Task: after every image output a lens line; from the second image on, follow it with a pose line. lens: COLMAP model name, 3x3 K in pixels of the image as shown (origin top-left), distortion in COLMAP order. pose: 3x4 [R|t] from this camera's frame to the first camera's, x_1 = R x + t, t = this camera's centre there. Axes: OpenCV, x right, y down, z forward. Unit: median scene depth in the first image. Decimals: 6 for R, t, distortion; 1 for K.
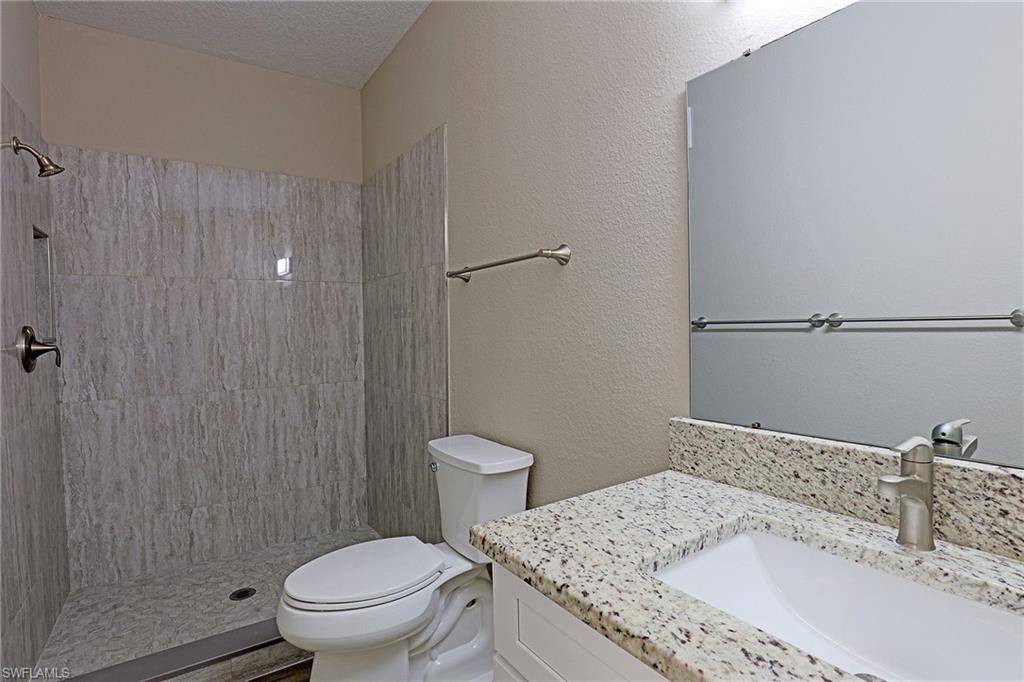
lens RADIAL K [[515.8, 0, 527.1], [0, 515.8, 345.1], [0, 0, 1]] dist [-0.003619, -0.000755]
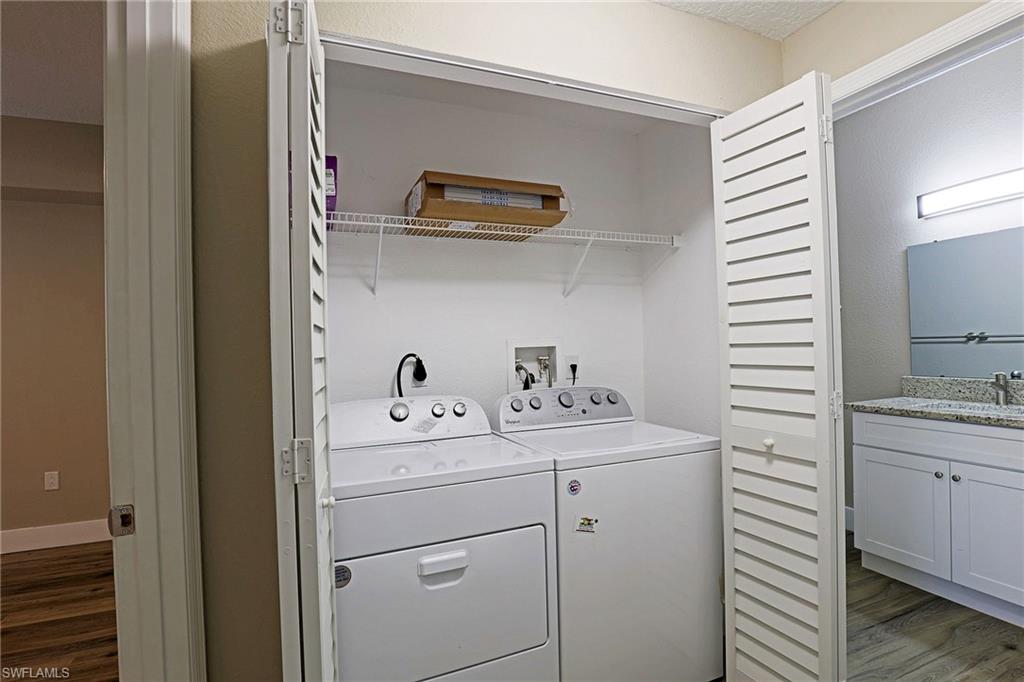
lens RADIAL K [[515.8, 0, 527.1], [0, 515.8, 345.1], [0, 0, 1]] dist [-0.003619, -0.000755]
pose [[0.977864, -0.003451, -0.209213, -0.989849], [-0.002926, 0.999541, -0.030165, 0.068486], [0.209221, 0.030109, 0.977405, -1.854941]]
